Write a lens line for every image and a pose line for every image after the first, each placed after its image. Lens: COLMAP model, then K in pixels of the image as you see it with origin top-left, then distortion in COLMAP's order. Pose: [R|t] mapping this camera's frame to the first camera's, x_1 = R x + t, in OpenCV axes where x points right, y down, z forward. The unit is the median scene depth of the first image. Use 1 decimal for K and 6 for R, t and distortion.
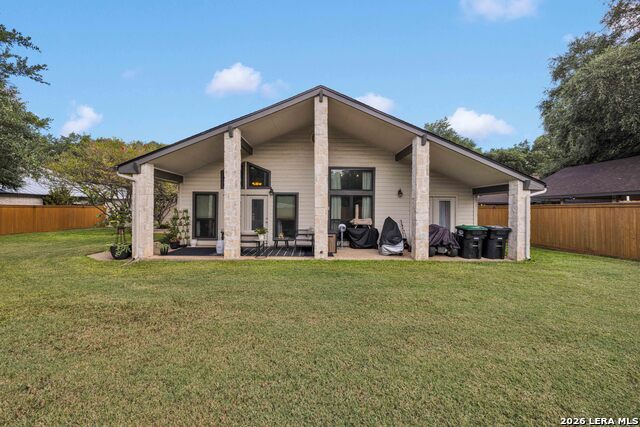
lens RADIAL K [[270.1, 0, 320.3], [0, 270.1, 212.2], [0, 0, 1]] dist [-0.000837, -0.000039]
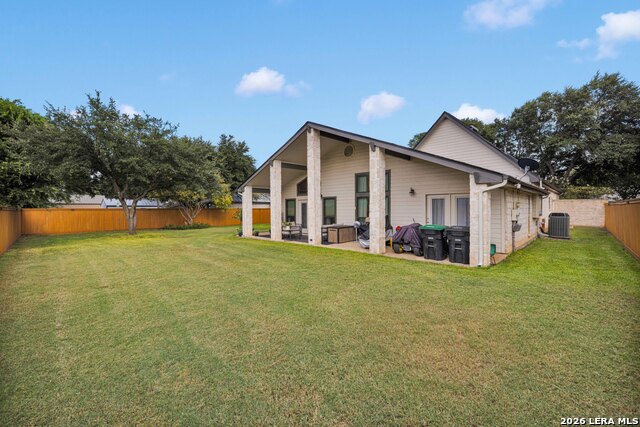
lens RADIAL K [[270.1, 0, 318.8], [0, 270.1, 212.2], [0, 0, 1]] dist [-0.000837, -0.000039]
pose [[0.697093, -0.003854, -0.716970, 0.949244], [0.004412, 0.999990, -0.001086, 0.004598], [0.716967, -0.002407, 0.697103, 0.049409]]
